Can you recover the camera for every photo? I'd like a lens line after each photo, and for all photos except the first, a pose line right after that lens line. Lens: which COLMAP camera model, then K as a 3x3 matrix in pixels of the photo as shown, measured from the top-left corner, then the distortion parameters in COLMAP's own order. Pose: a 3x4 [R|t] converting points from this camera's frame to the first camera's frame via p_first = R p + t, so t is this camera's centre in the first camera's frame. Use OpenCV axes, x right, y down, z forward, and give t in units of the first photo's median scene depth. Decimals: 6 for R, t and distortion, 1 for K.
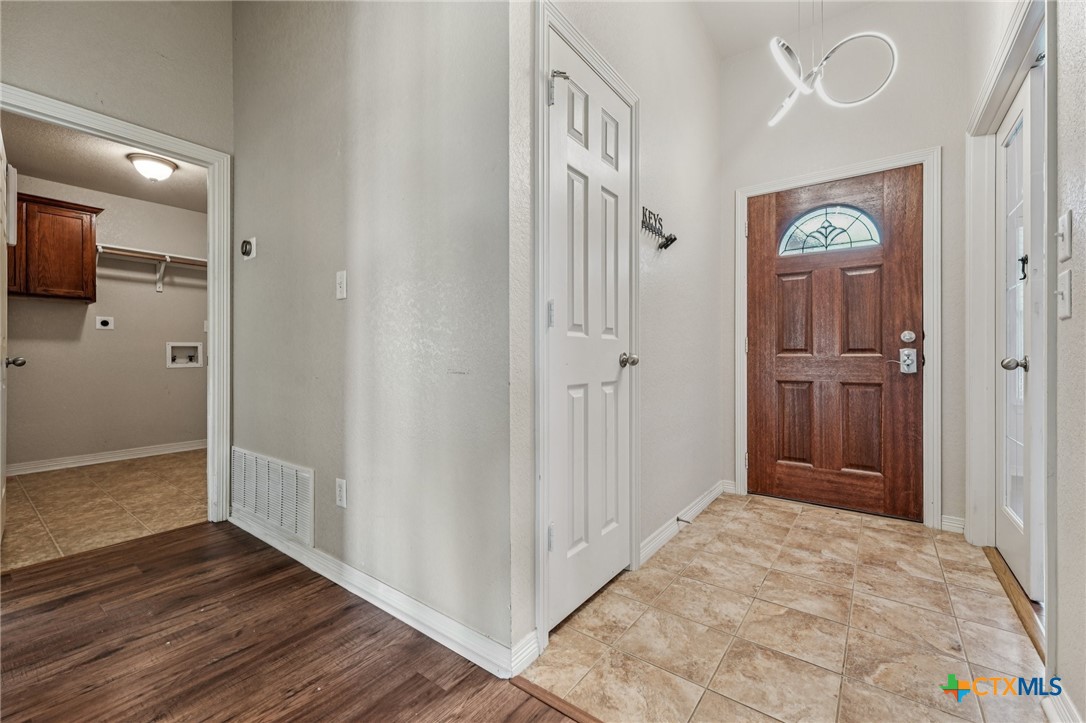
lens RADIAL K [[436.0, 0, 543.0], [0, 436.0, 361.5], [0, 0, 1]] dist [0.000425, 0.000044]
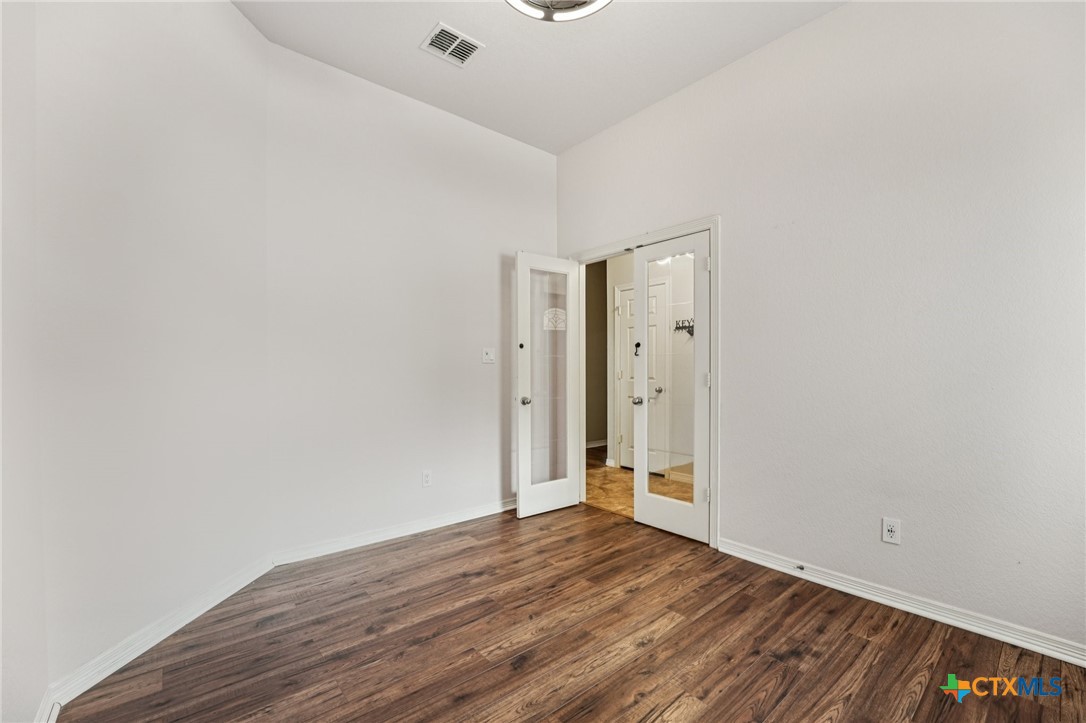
lens RADIAL K [[446.8, 0, 543.0], [0, 446.8, 361.5], [0, 0, 1]] dist [0.000985, 0.000157]
pose [[-0.218154, -0.014020, -0.975814, 2.991724], [-0.001688, 0.999901, -0.013989, -0.133386], [0.975913, -0.001405, -0.218156, 0.964356]]
